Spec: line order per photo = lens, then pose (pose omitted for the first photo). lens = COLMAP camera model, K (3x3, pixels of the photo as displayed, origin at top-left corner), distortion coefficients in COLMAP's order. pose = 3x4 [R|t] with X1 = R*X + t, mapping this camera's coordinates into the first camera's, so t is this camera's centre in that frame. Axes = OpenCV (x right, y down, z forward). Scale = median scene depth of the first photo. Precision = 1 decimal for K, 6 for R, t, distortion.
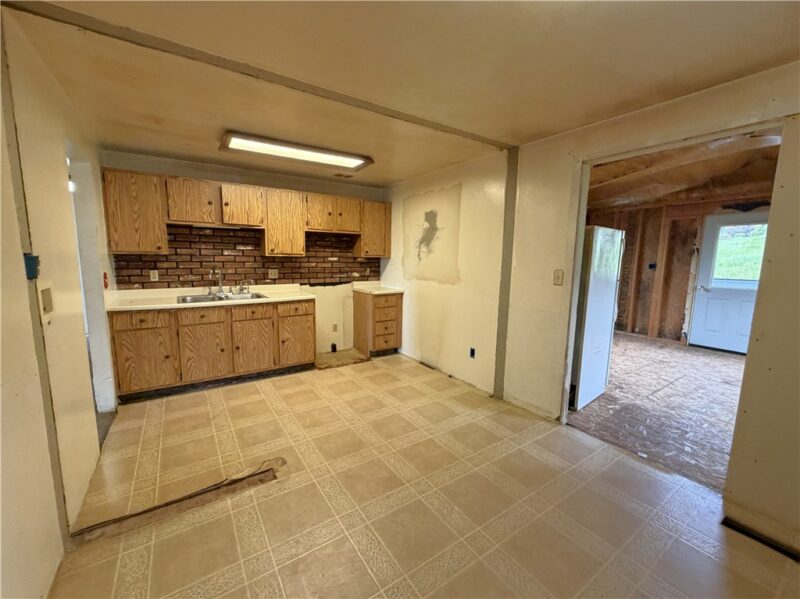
lens RADIAL K [[325.4, 0, 387.0], [0, 325.4, 298.8], [0, 0, 1]] dist [-0.001446, -0.000069]
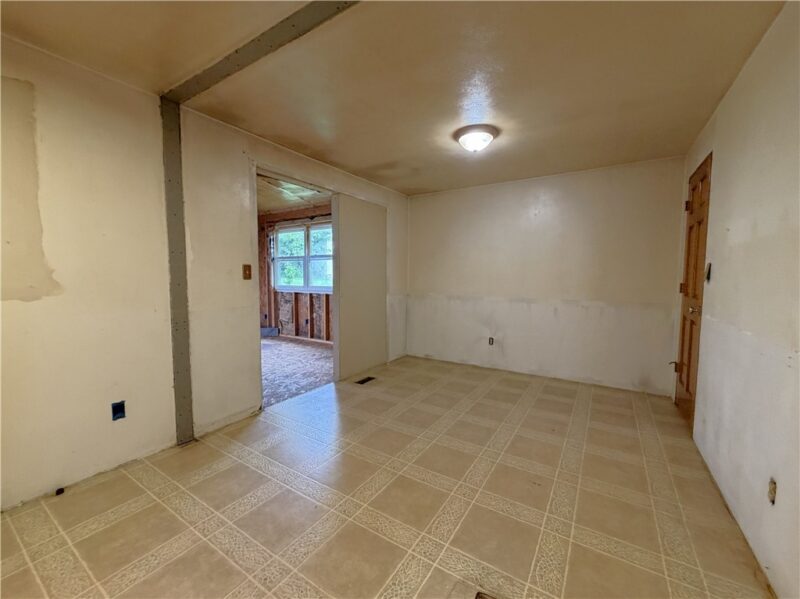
lens RADIAL K [[326.6, 0, 405.0], [0, 326.6, 298.8], [0, 0, 1]] dist [-0.000809, -0.000054]
pose [[-0.429788, -0.080145, 0.899366, -0.520530], [0.109480, 0.984079, 0.140012, -0.061542], [-0.896268, 0.158638, -0.414171, 0.852132]]
